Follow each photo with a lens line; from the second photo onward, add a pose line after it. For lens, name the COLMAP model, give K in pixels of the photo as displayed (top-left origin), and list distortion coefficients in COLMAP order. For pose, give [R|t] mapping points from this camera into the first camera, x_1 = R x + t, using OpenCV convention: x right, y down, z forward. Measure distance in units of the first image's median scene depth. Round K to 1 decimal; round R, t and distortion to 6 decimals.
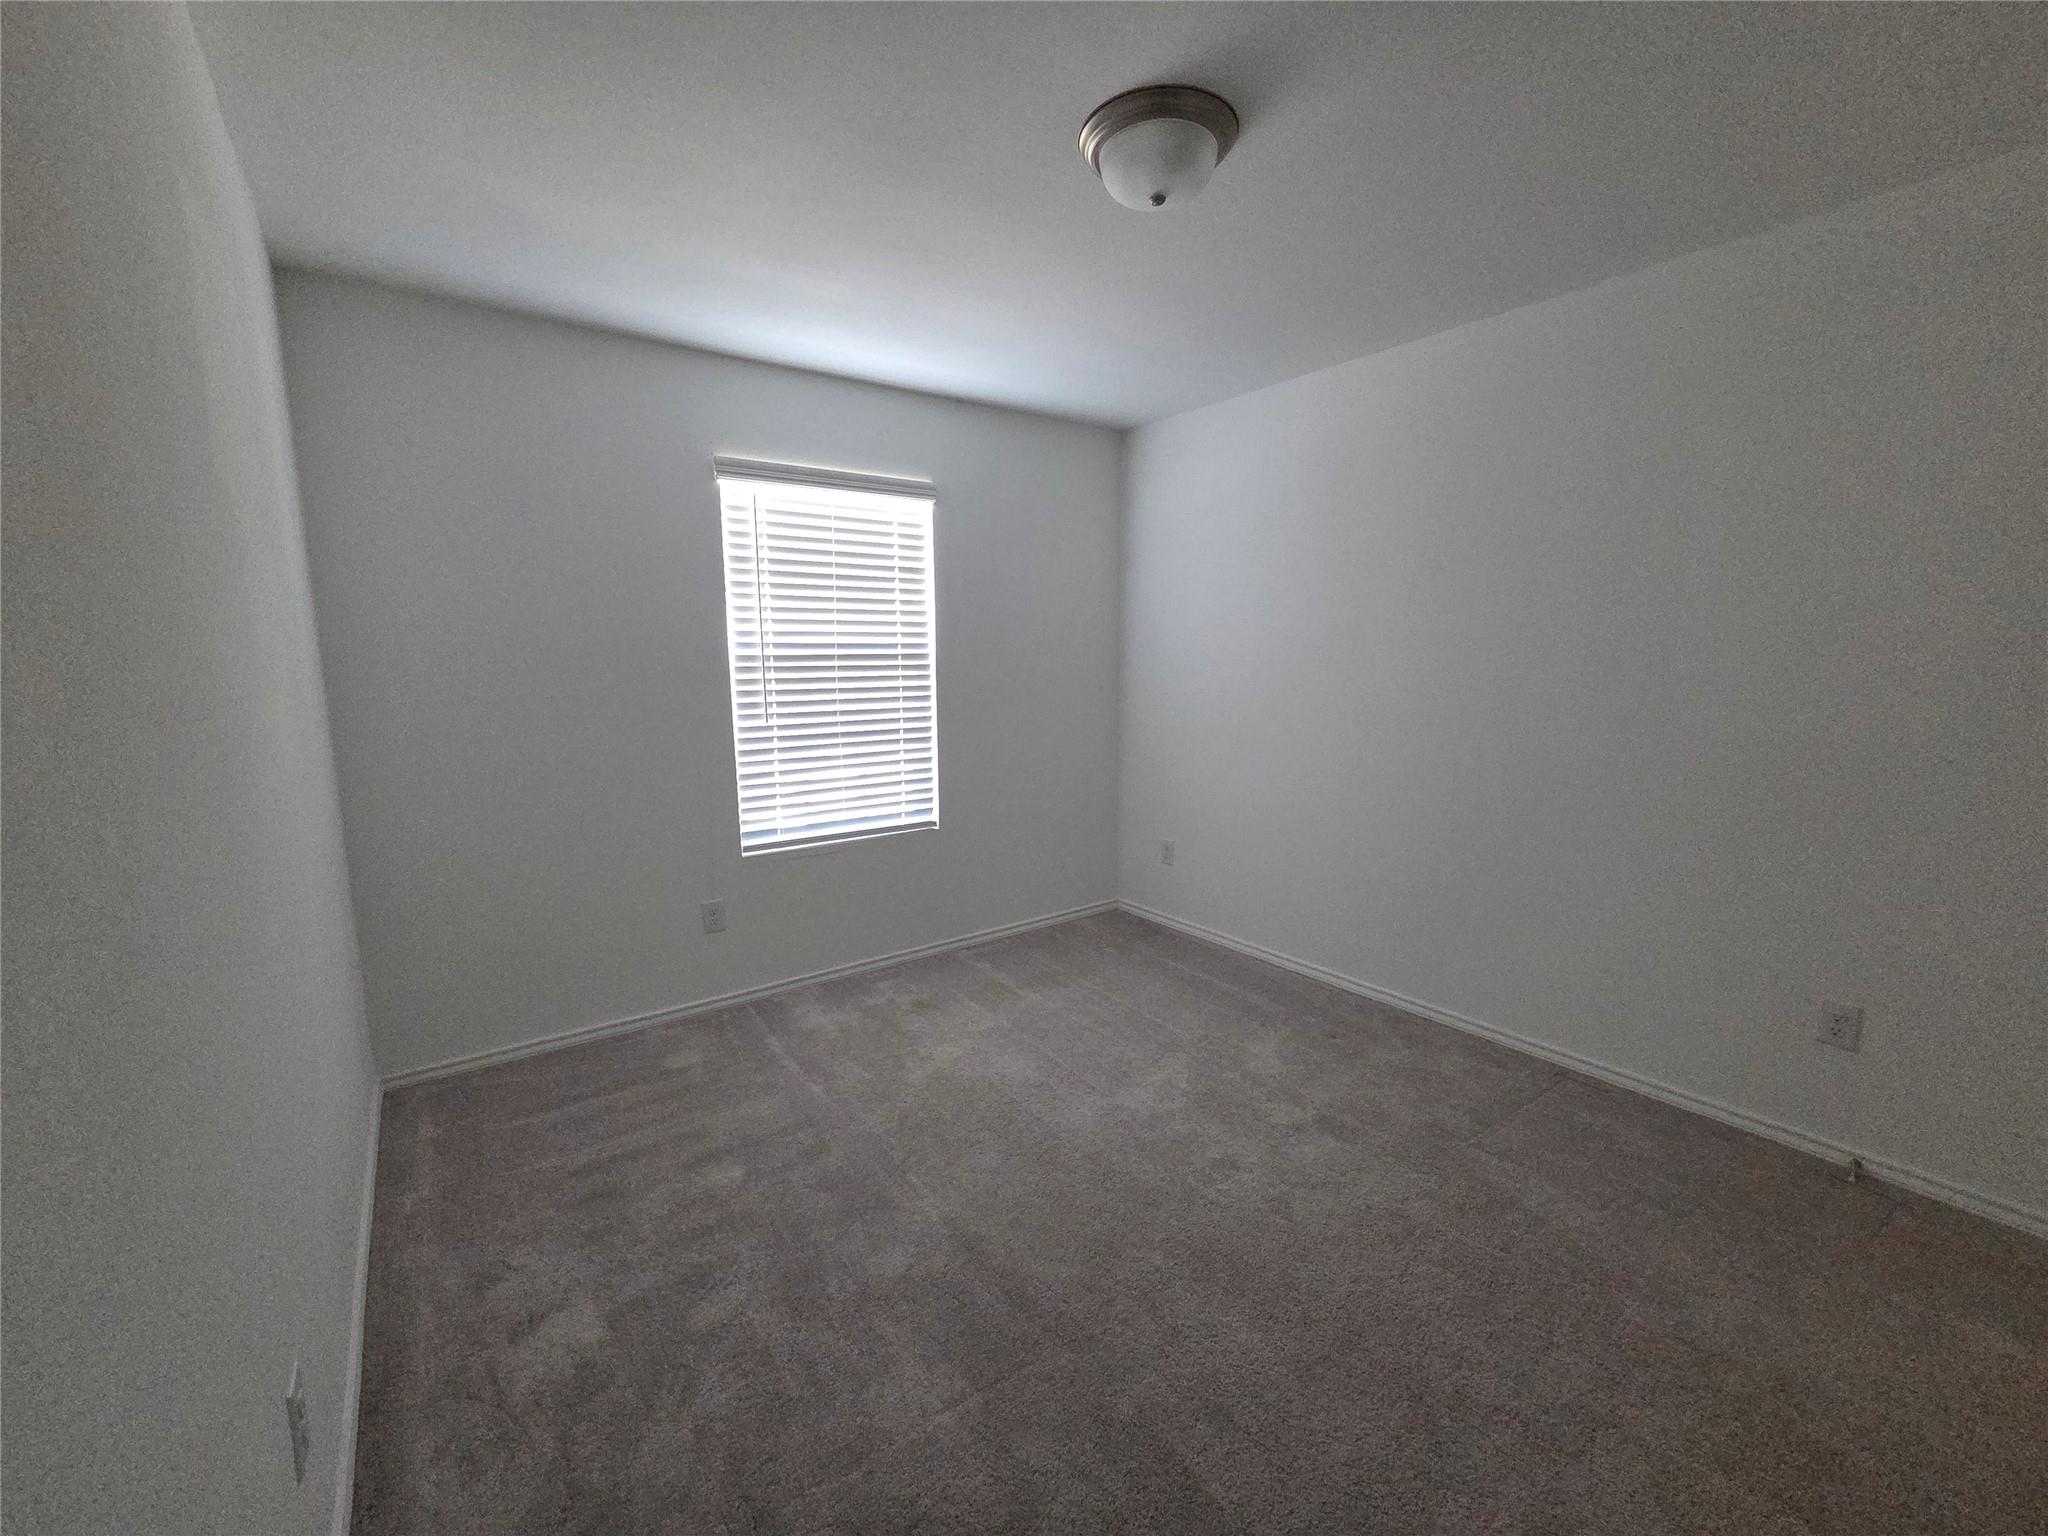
lens RADIAL K [[836.8, 0, 1027.7], [0, 836.8, 769.4], [0, 0, 1]] dist [-0.001158, 0.000729]
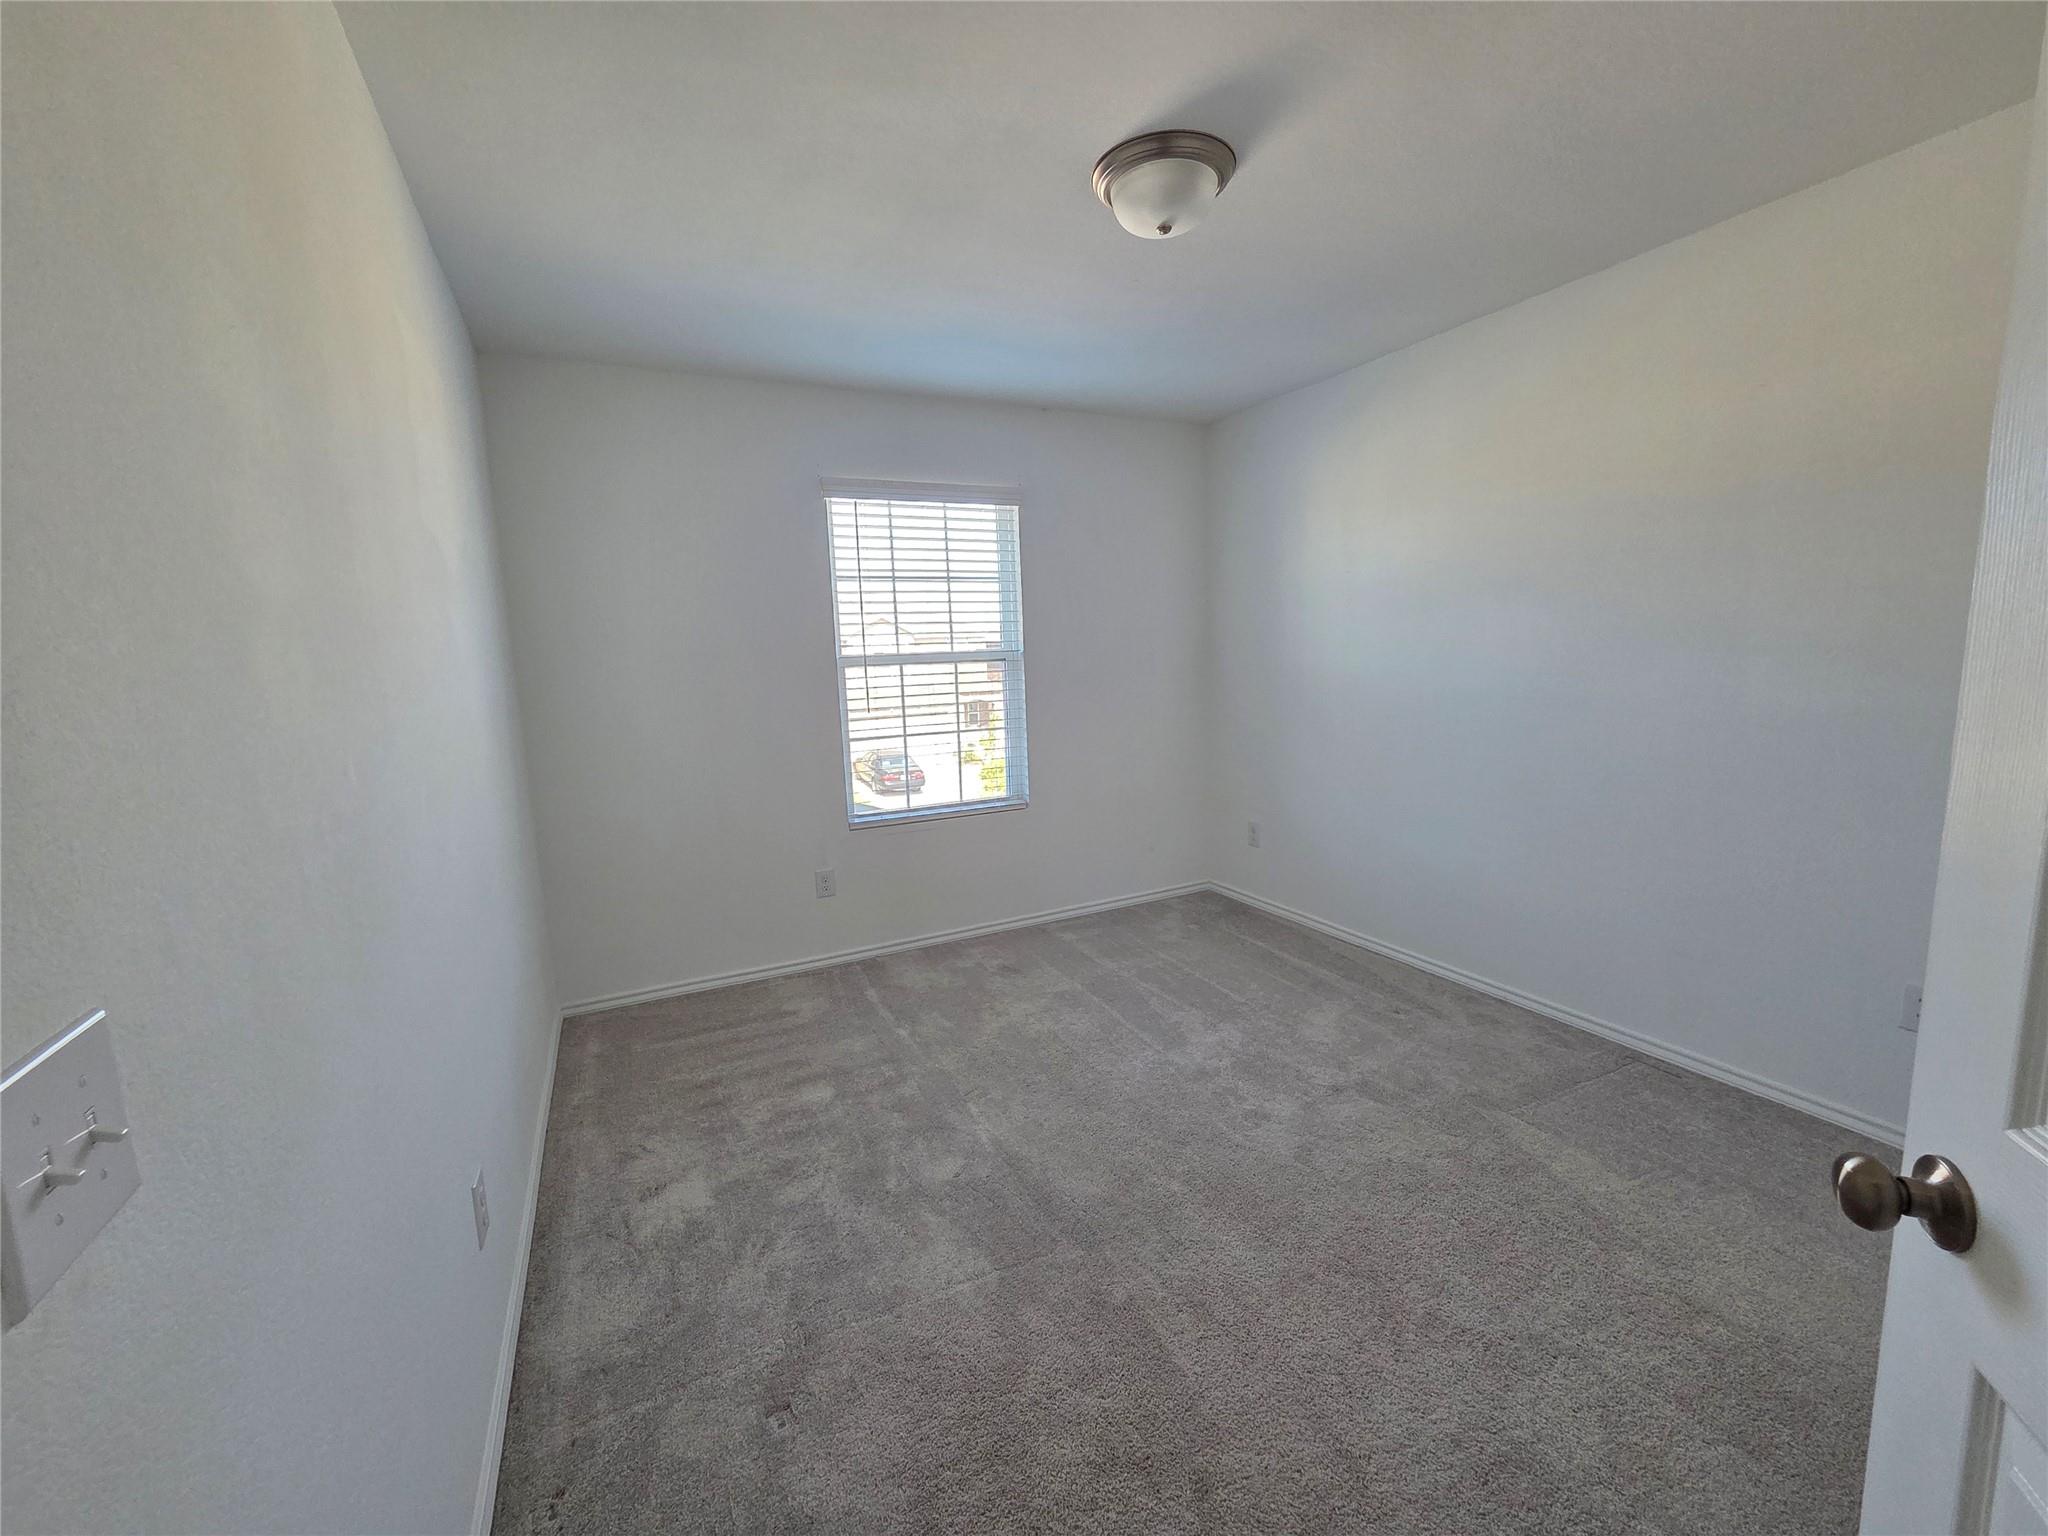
lens RADIAL K [[836.8, 0, 1027.7], [0, 836.8, 769.4], [0, 0, 1]] dist [-0.001158, 0.000729]
pose [[0.985123, -0.003941, -0.171806, 0.124737], [0.005244, 0.999961, 0.007129, 0.018746], [0.171771, -0.007924, 0.985105, -0.098261]]
